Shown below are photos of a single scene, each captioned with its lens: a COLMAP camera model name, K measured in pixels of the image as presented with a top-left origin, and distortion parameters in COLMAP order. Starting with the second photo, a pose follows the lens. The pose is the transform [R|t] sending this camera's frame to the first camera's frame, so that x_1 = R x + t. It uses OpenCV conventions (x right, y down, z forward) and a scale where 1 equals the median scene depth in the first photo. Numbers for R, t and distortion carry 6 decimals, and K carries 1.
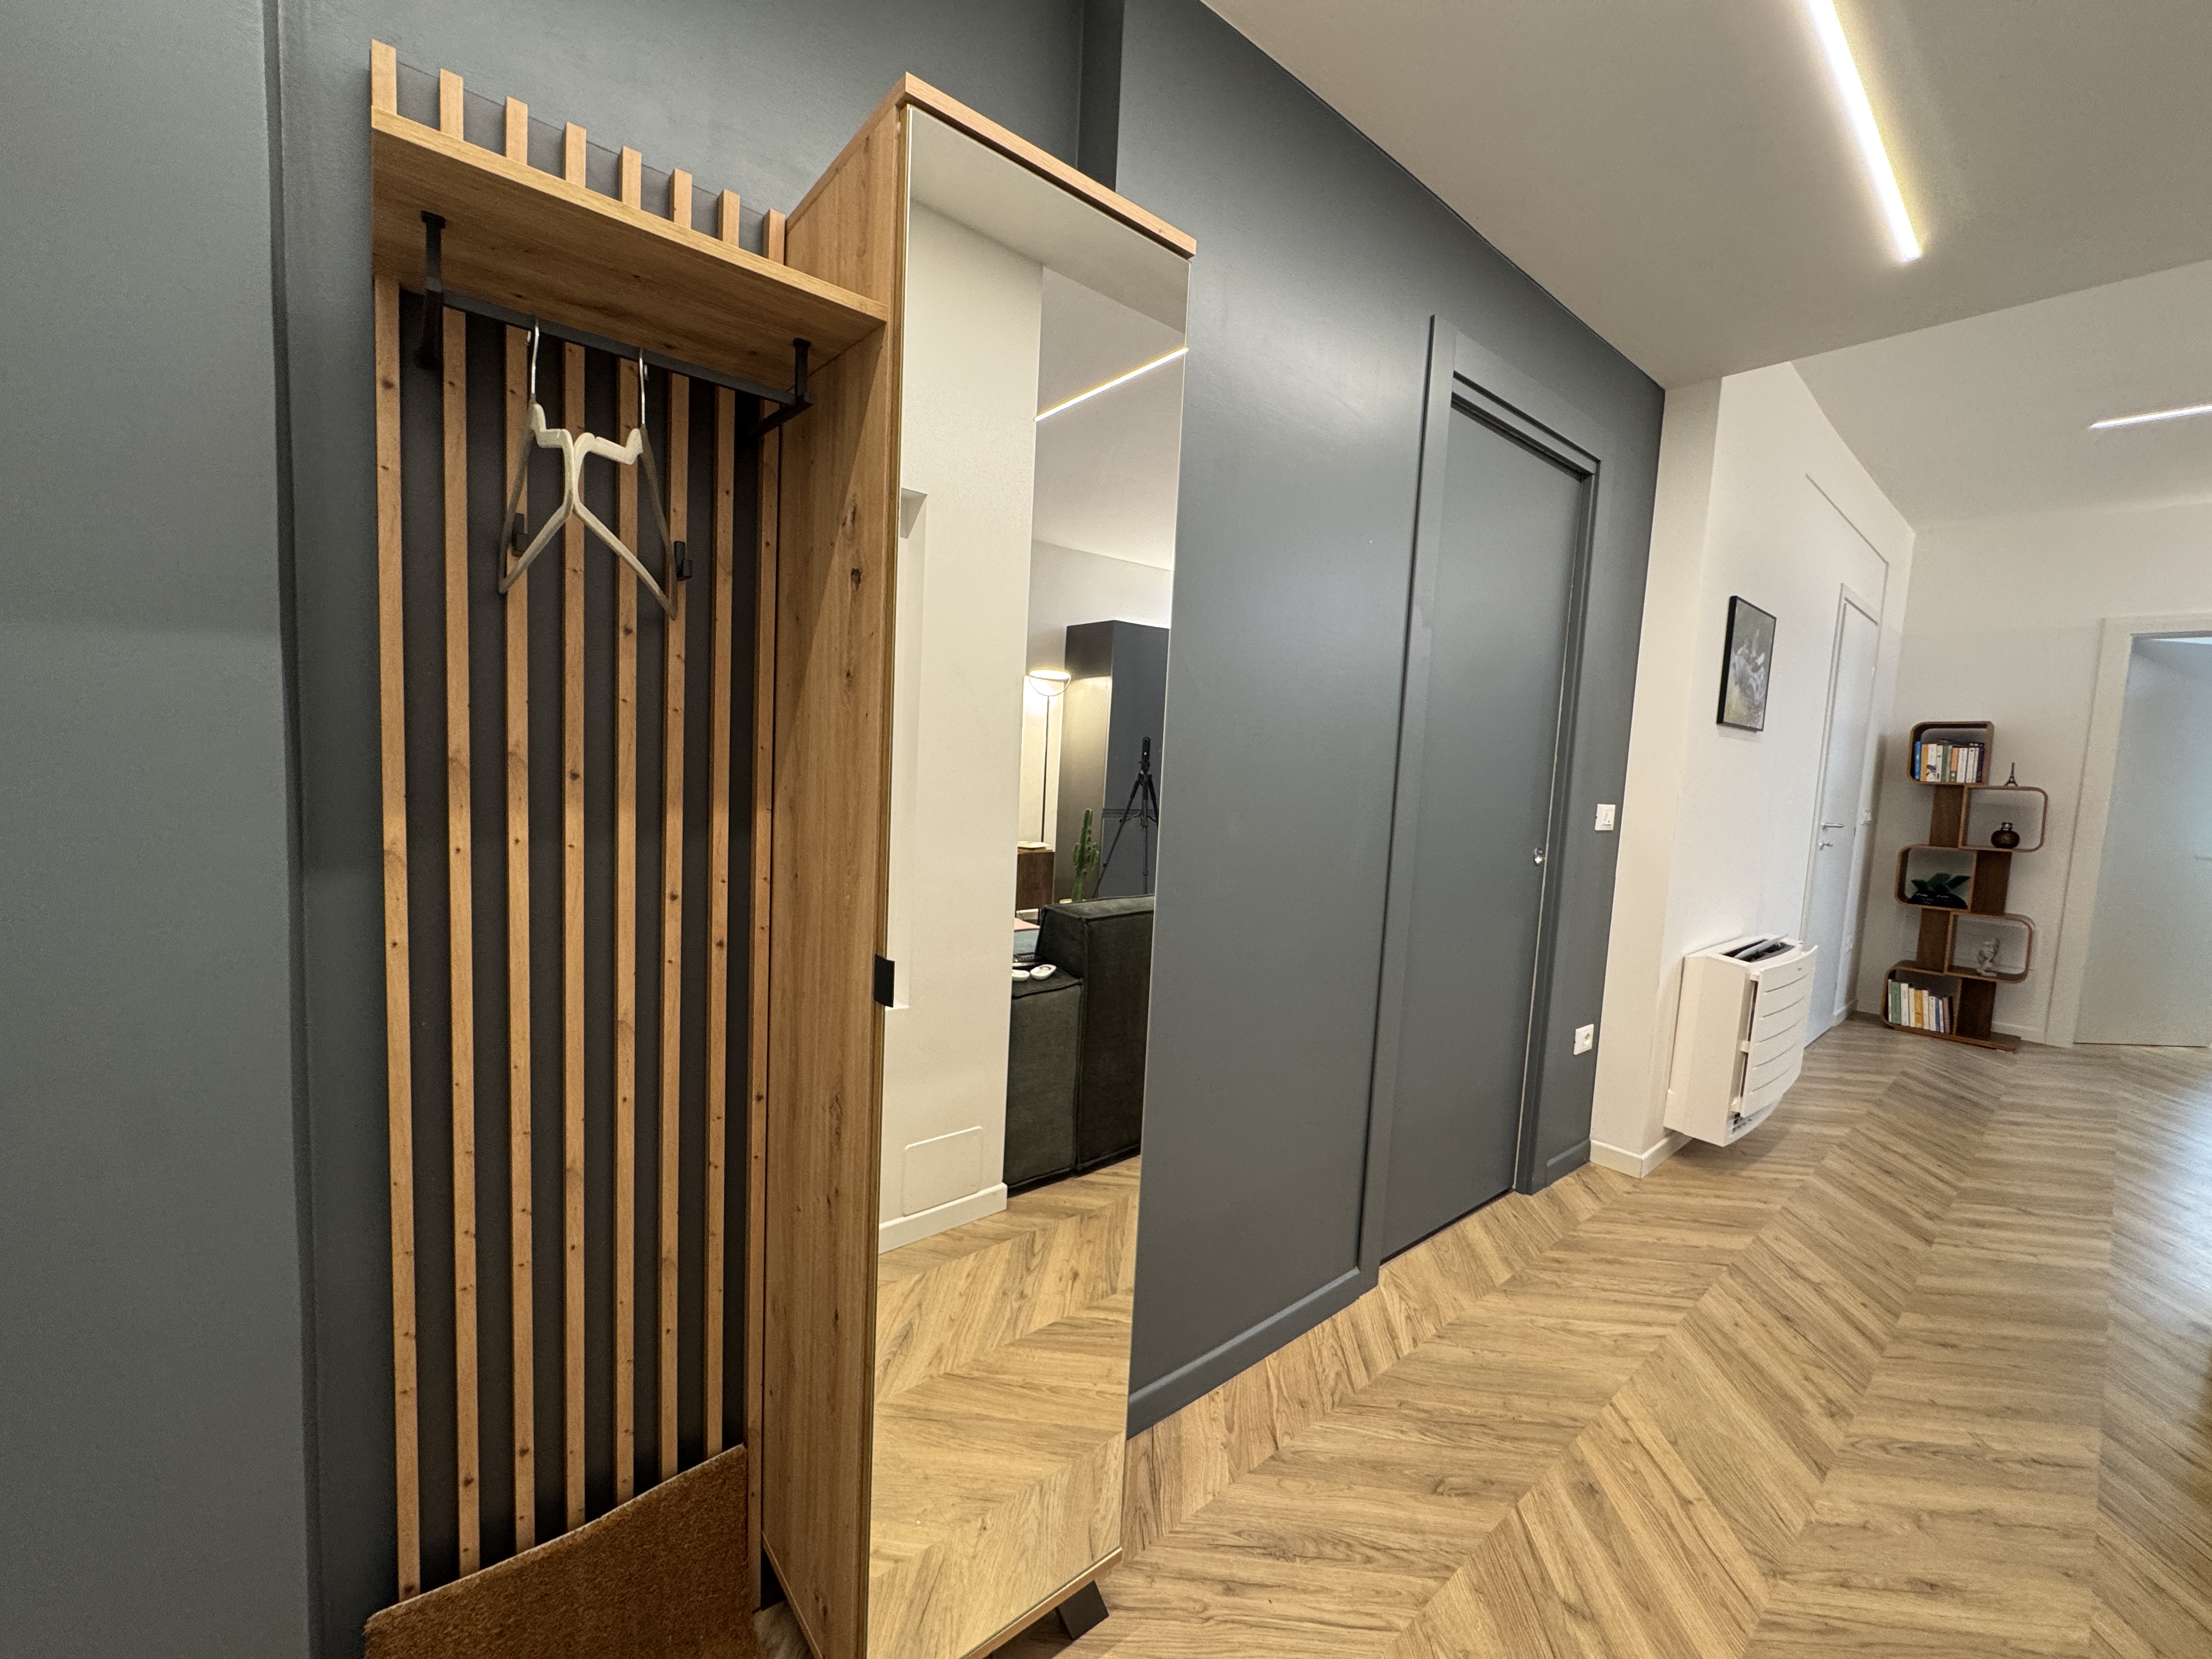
lens RADIAL K [[879.4, 0, 1104.4], [0, 879.4, 821.4], [0, 0, 1]] dist [-0.004025, 0.000232]
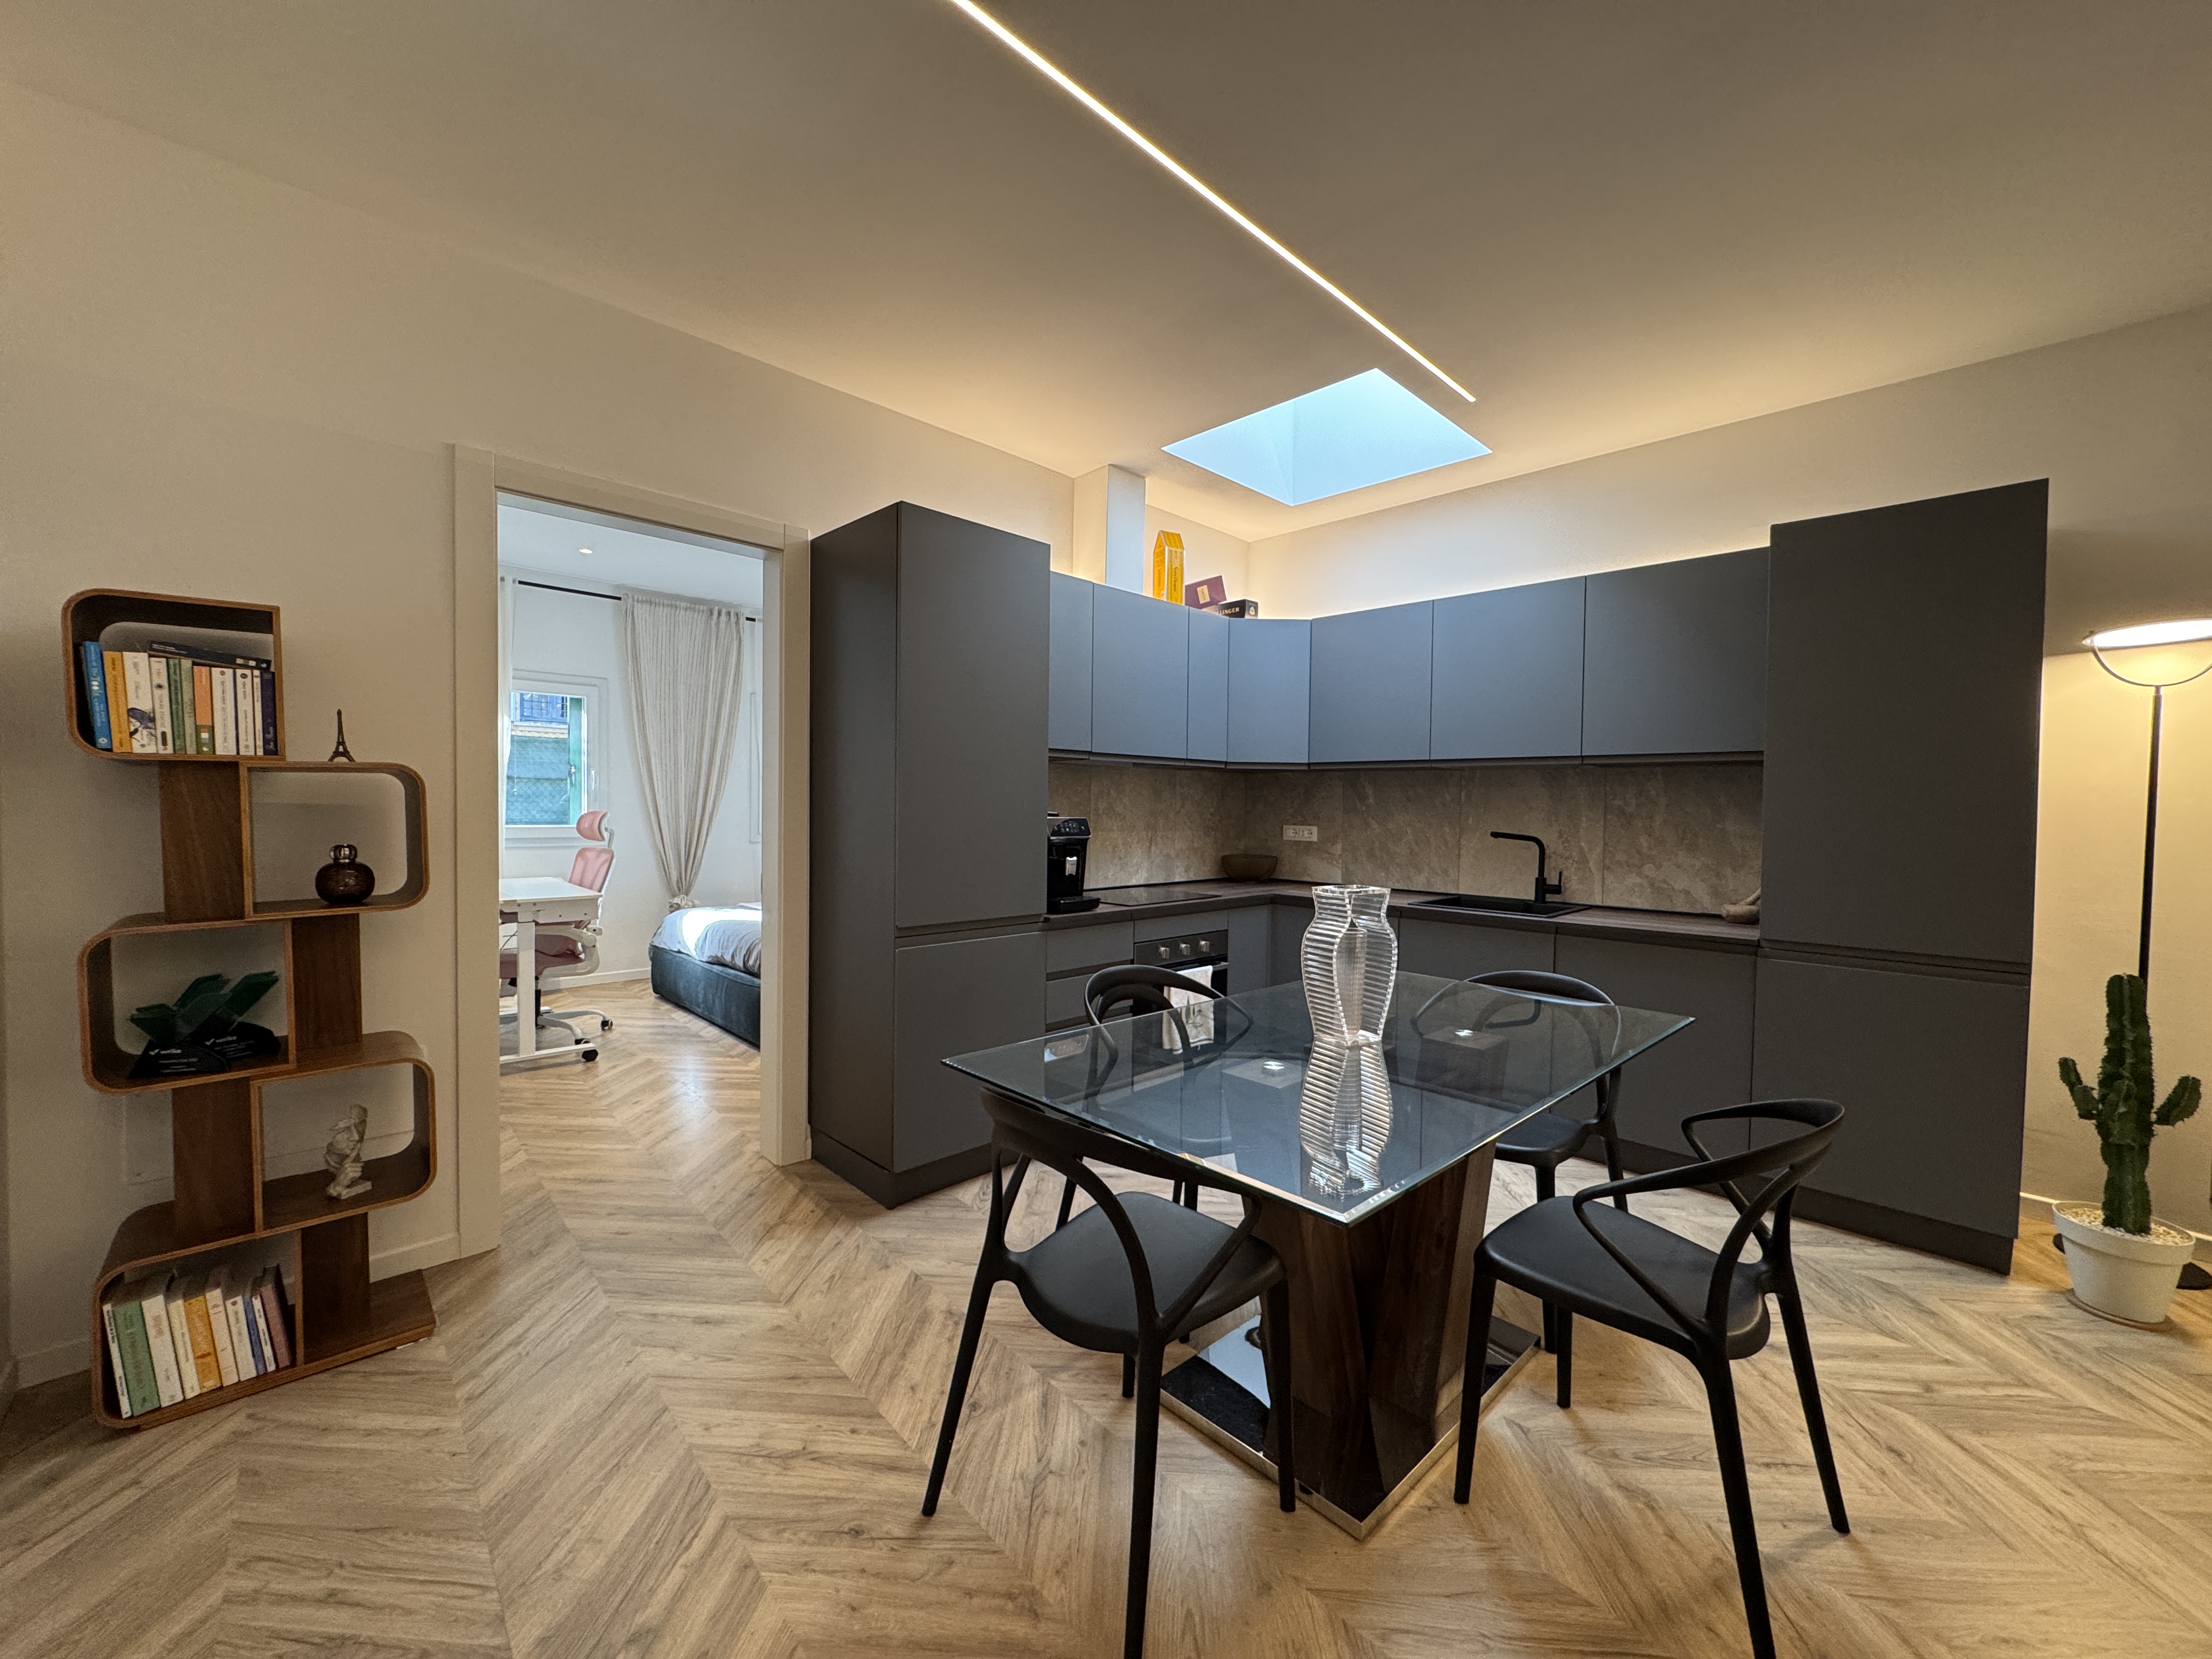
lens RADIAL K [[879.4, 0, 1105.8], [0, 879.4, 826.1], [0, 0, 1]] dist [-0.004025, 0.000232]
pose [[-0.026680, -0.067313, 0.997375, 0.554560], [0.078350, 0.994520, 0.069216, -0.008012], [-0.996569, 0.079991, -0.021260, 0.599030]]
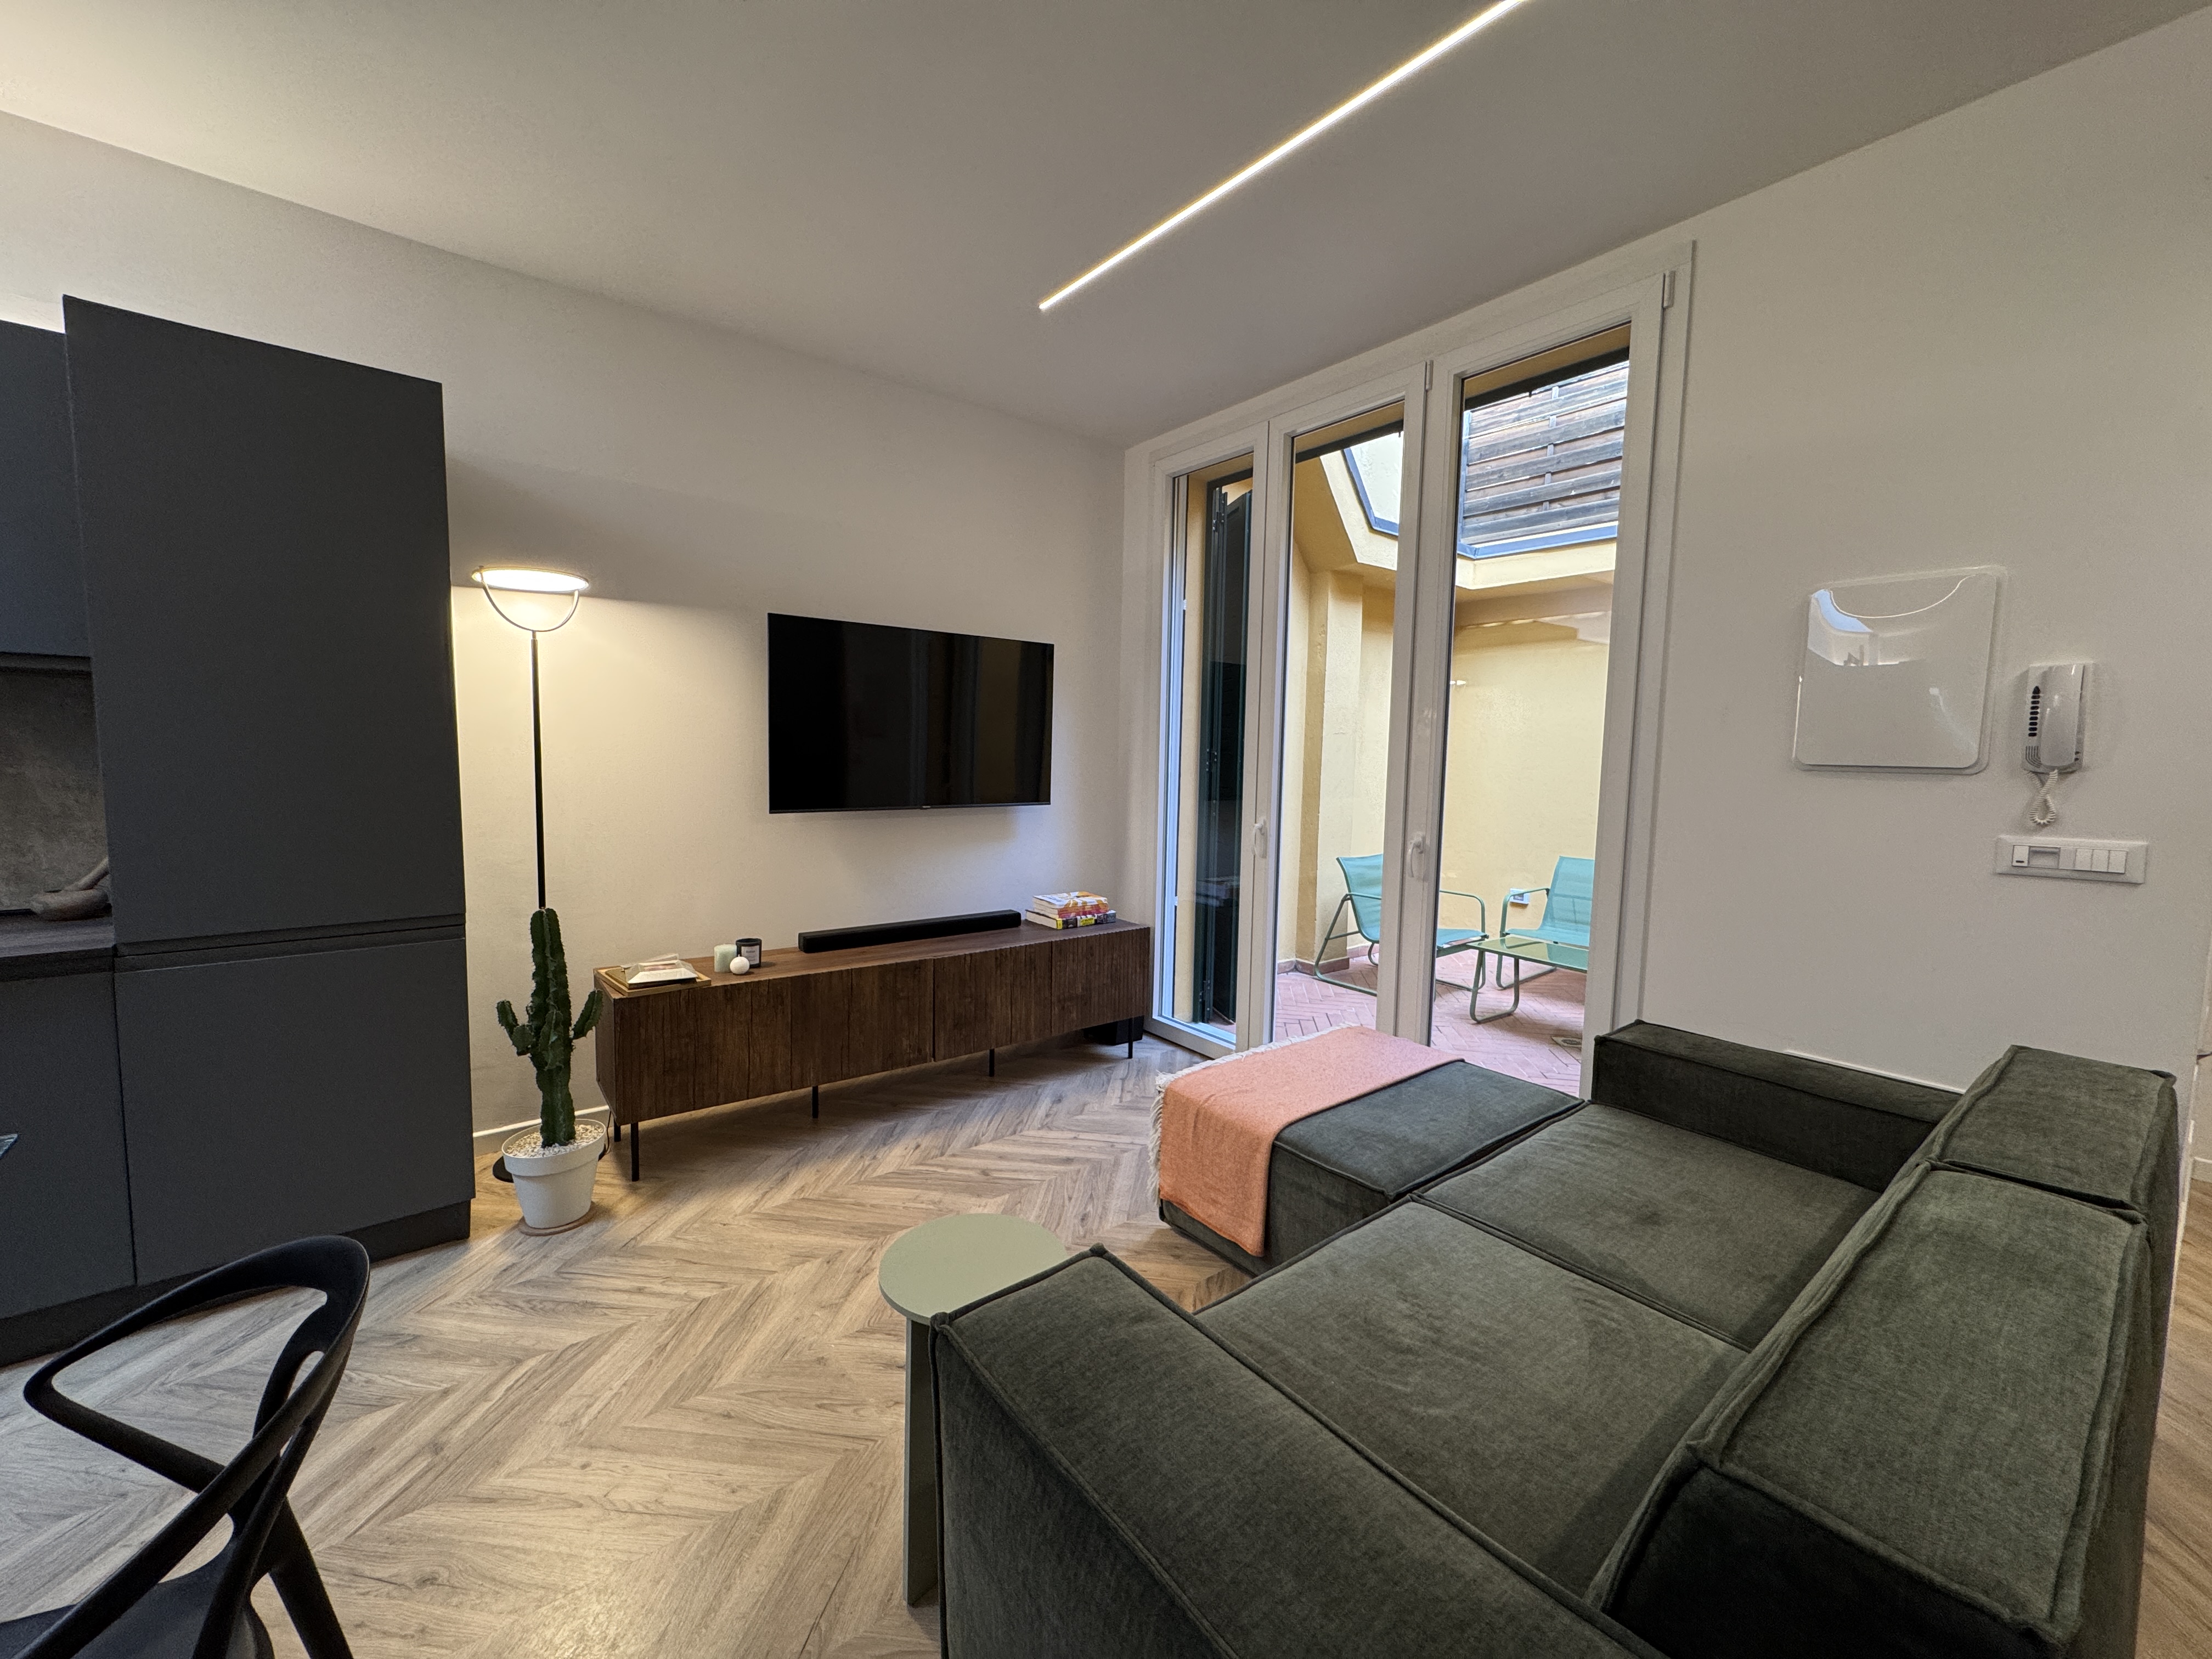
lens RADIAL K [[879.4, 0, 1107.3], [0, 879.4, 827.5], [0, 0, 1]] dist [-0.004025, 0.000232]
pose [[-0.997648, -0.065356, 0.020652, 0.683281], [-0.060603, 0.981864, 0.179639, -0.005232], [-0.032018, 0.177964, -0.983516, 0.512863]]
